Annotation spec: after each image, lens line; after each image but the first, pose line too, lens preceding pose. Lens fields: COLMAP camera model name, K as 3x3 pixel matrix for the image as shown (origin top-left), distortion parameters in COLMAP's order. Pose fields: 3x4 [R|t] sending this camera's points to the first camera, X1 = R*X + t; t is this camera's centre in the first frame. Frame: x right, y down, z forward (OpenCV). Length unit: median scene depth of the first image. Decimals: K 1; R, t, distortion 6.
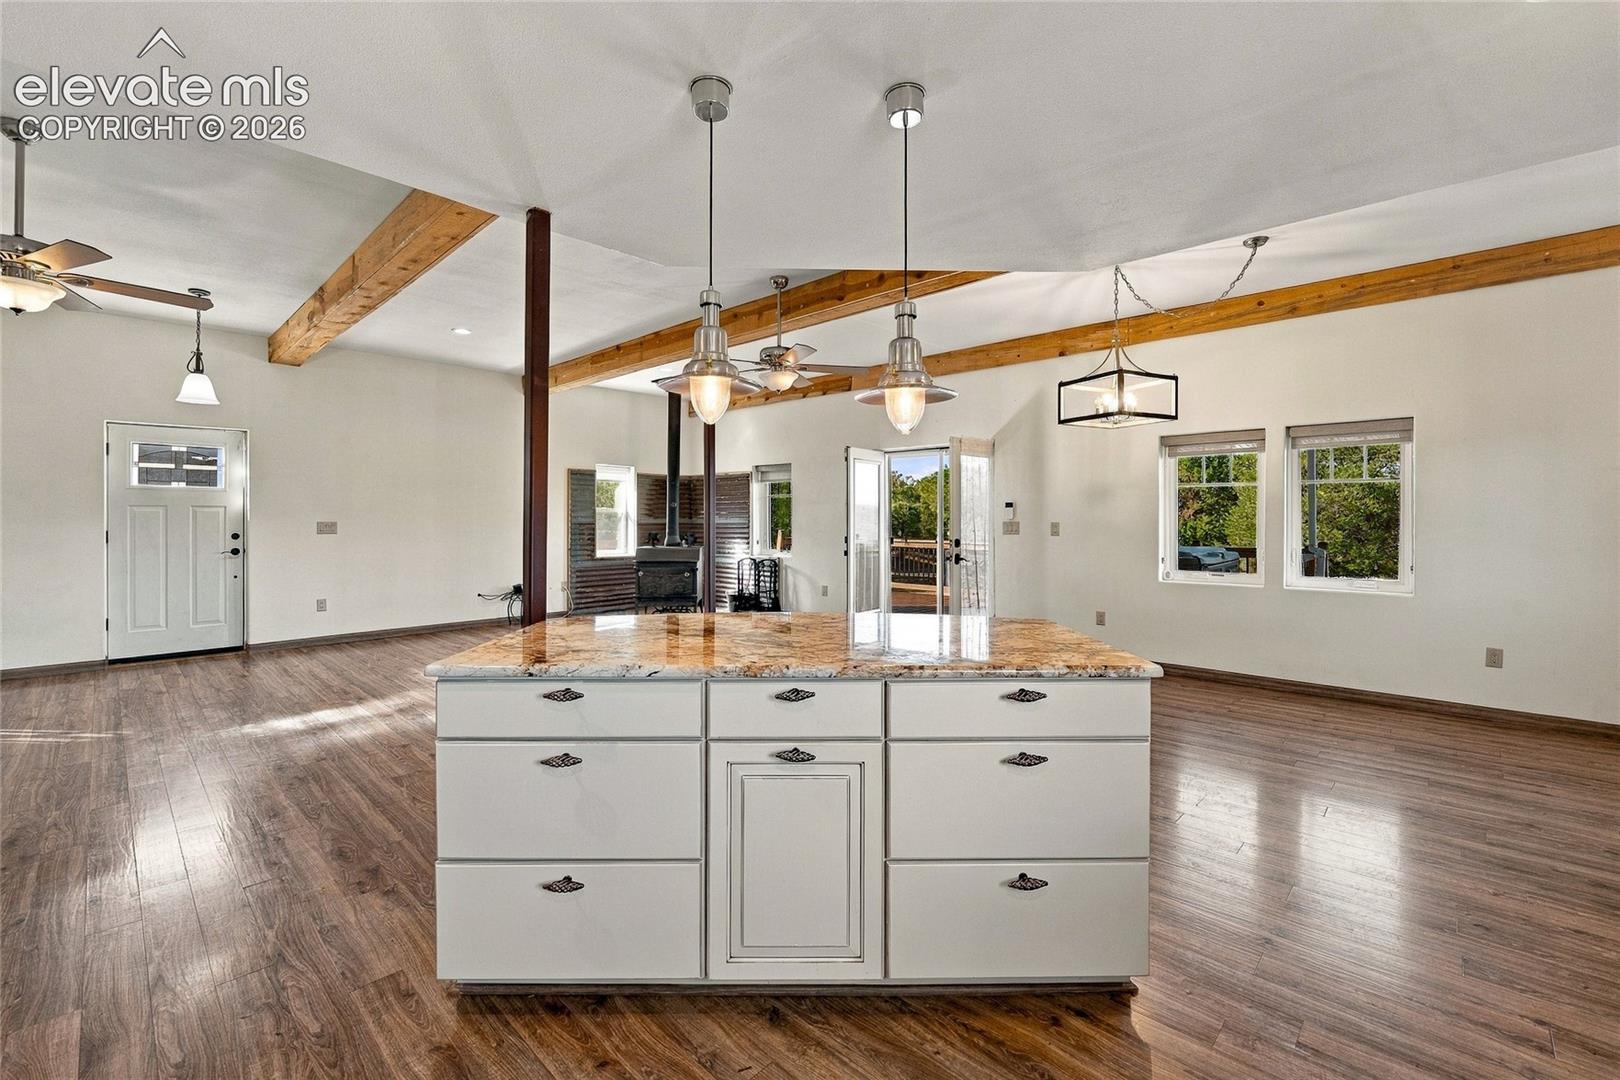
lens RADIAL K [[693.9, 0, 803.8], [0, 693.9, 511.7], [0, 0, 1]] dist [0.009254, -0.000568]
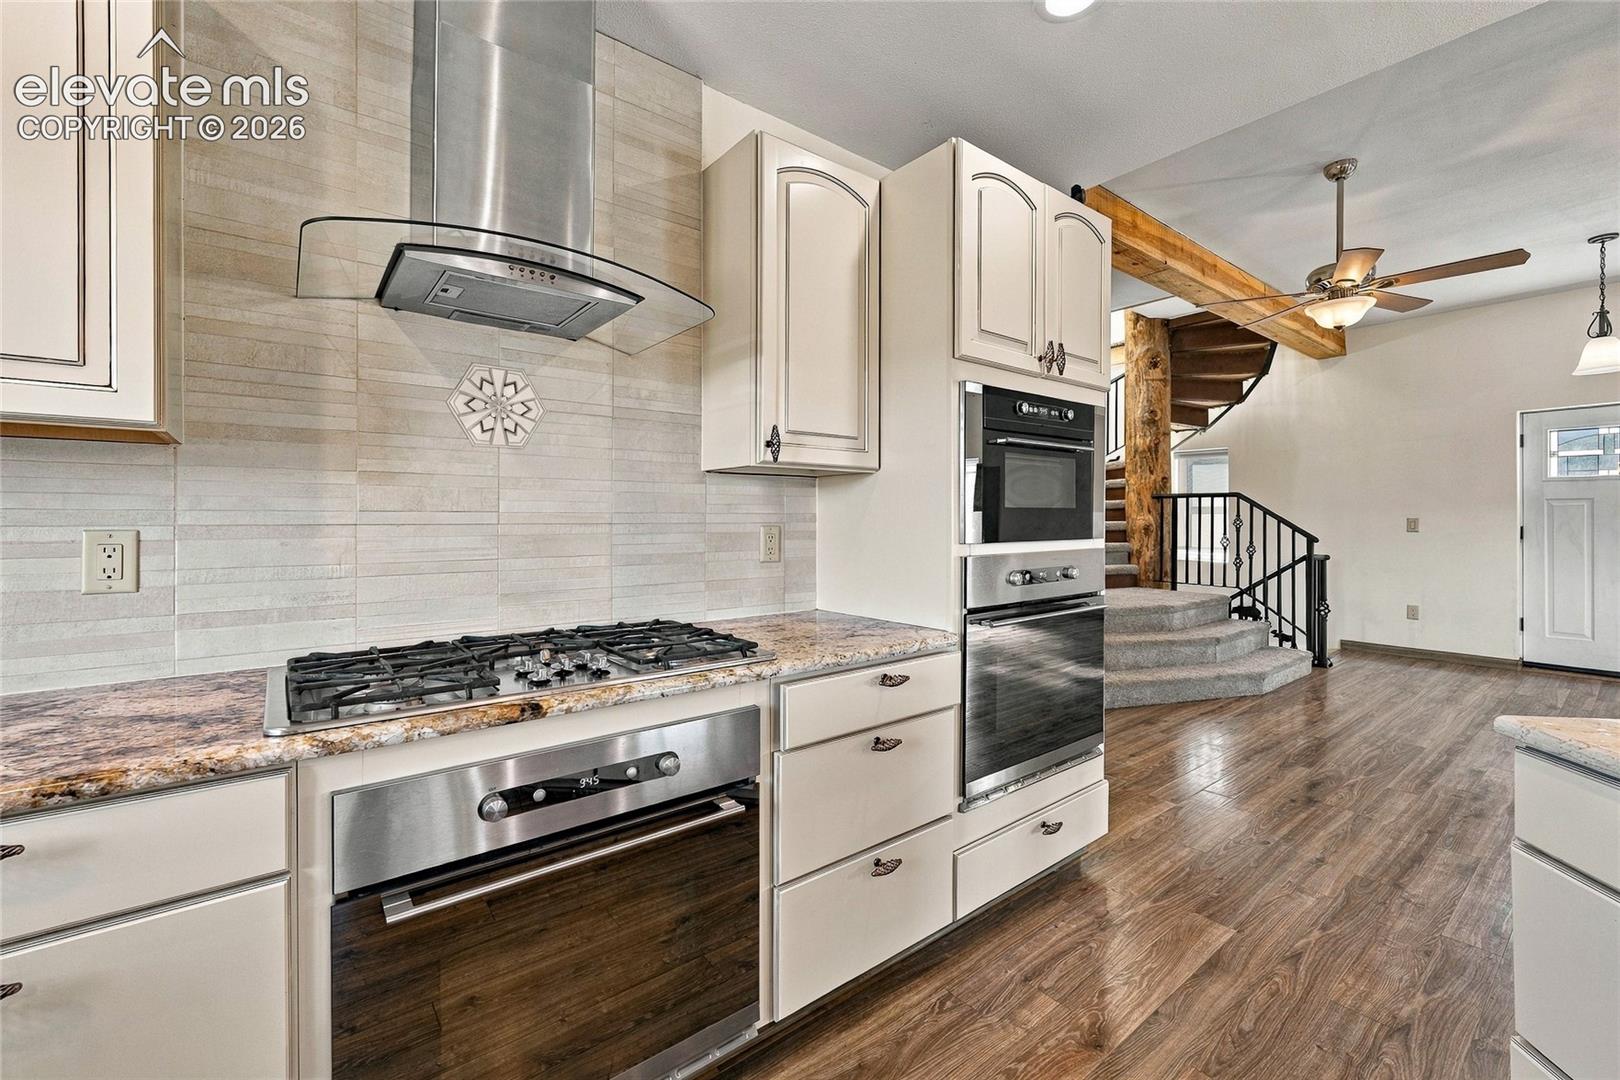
lens RADIAL K [[673.8, 0, 809.9], [0, 673.8, 520.2], [0, 0, 1]] dist [-0.003855, 0.002019]
pose [[-0.133630, -0.000117, -0.991031, 0.042418], [0.009045, 0.999958, -0.001337, 0.010255], [0.990990, -0.009142, -0.133623, 0.133525]]
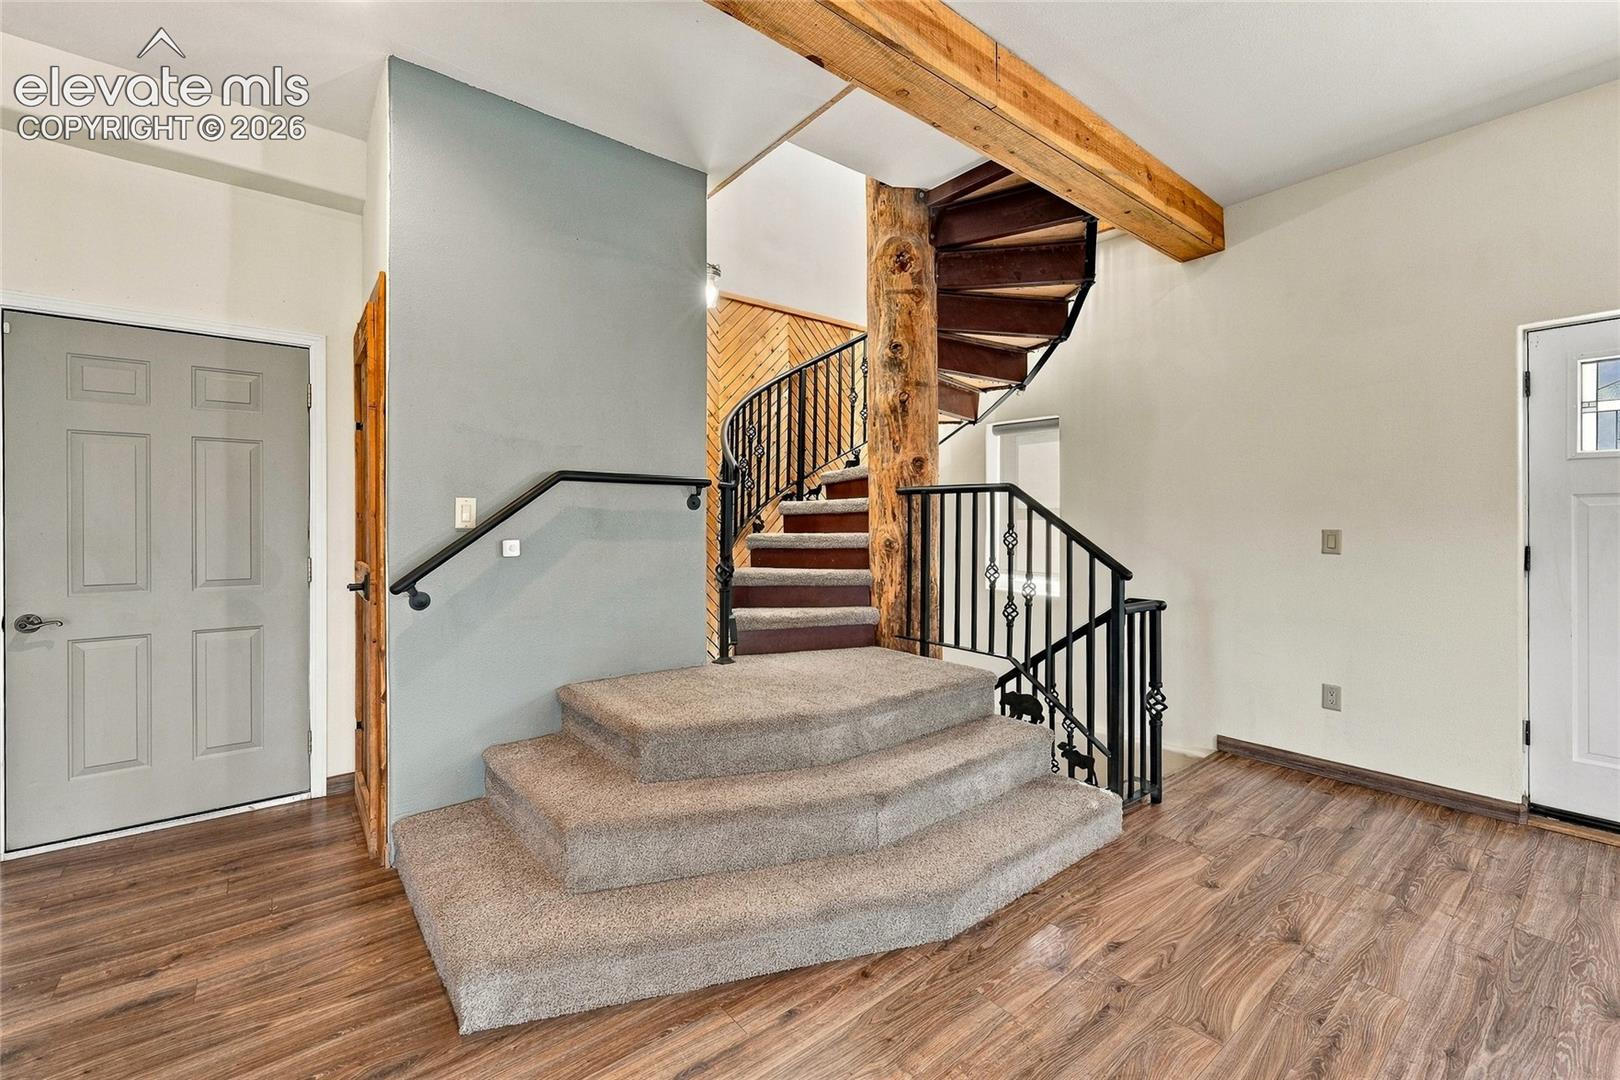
lens RADIAL K [[673.8, 0, 812.5], [0, 673.8, 519.2], [0, 0, 1]] dist [-0.003855, 0.002019]
pose [[-0.125394, 0.000300, -0.992107, -0.420789], [0.010015, 0.999949, -0.000963, 0.002511], [0.992057, -0.010056, -0.125390, 0.499658]]
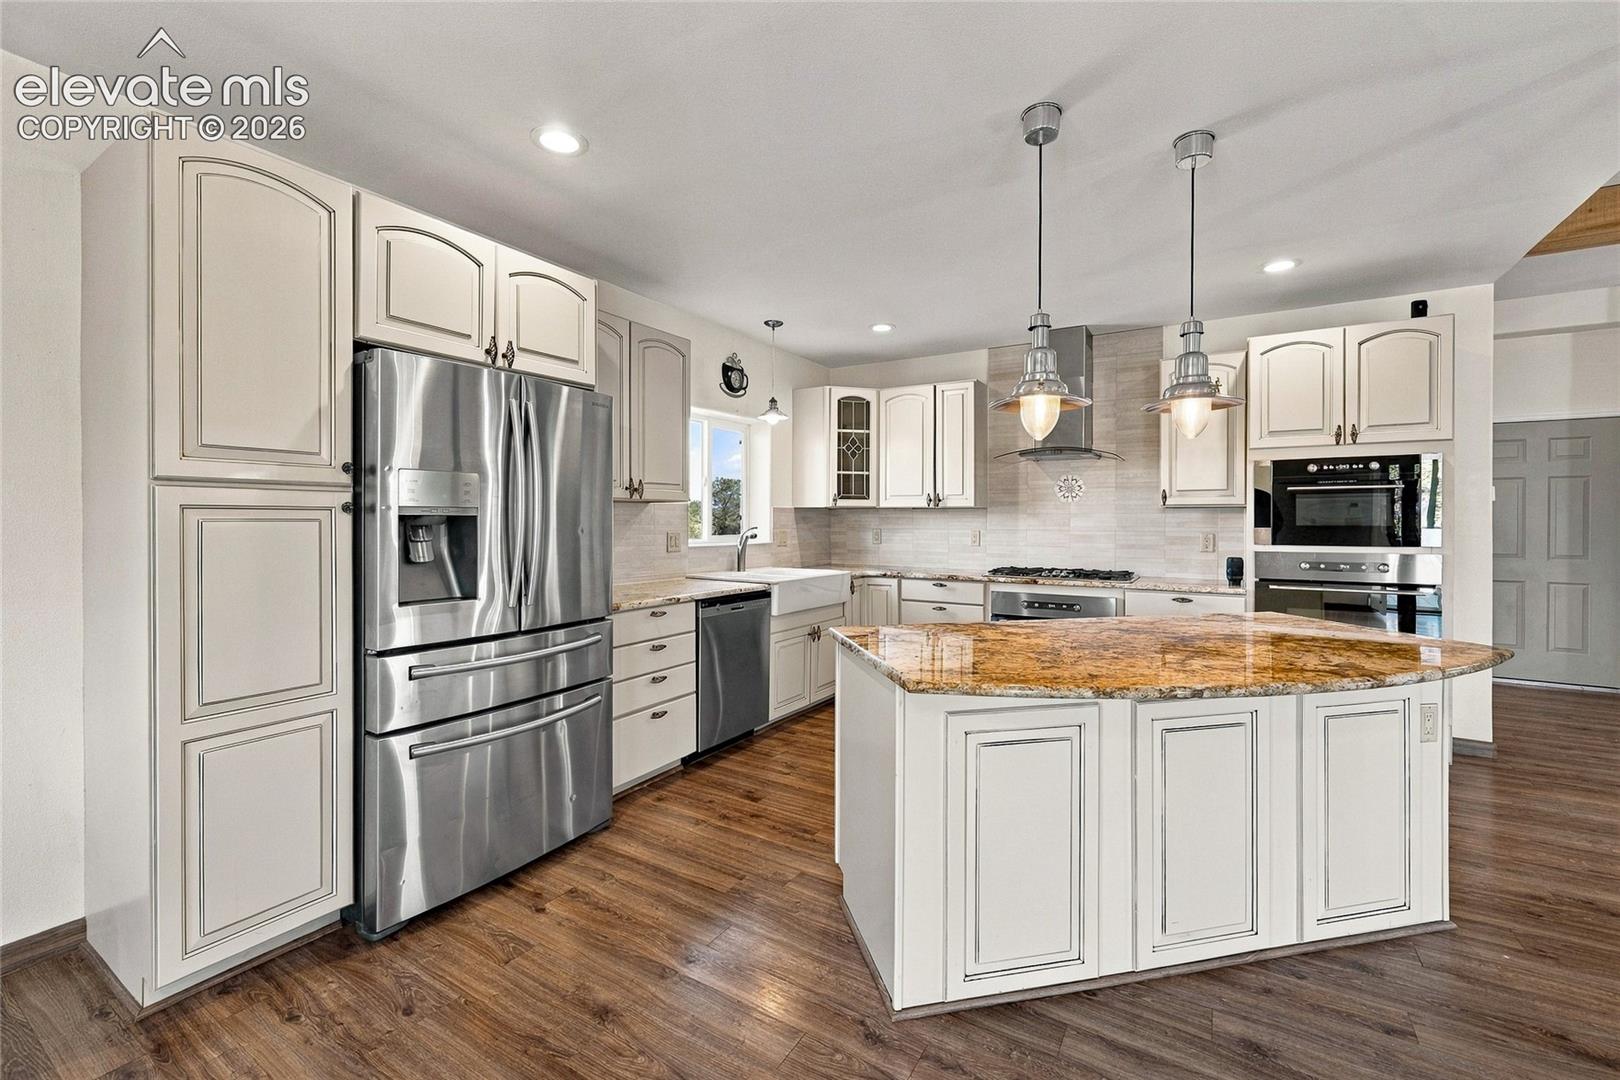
lens RADIAL K [[673.8, 0, 811.4], [0, 673.8, 516.8], [0, 0, 1]] dist [-0.003855, 0.002019]
pose [[-0.976764, -0.005590, -0.214245, 0.233959], [-0.002631, 0.999897, -0.014094, 0.006407], [0.214302, -0.013203, -0.976678, 0.643377]]
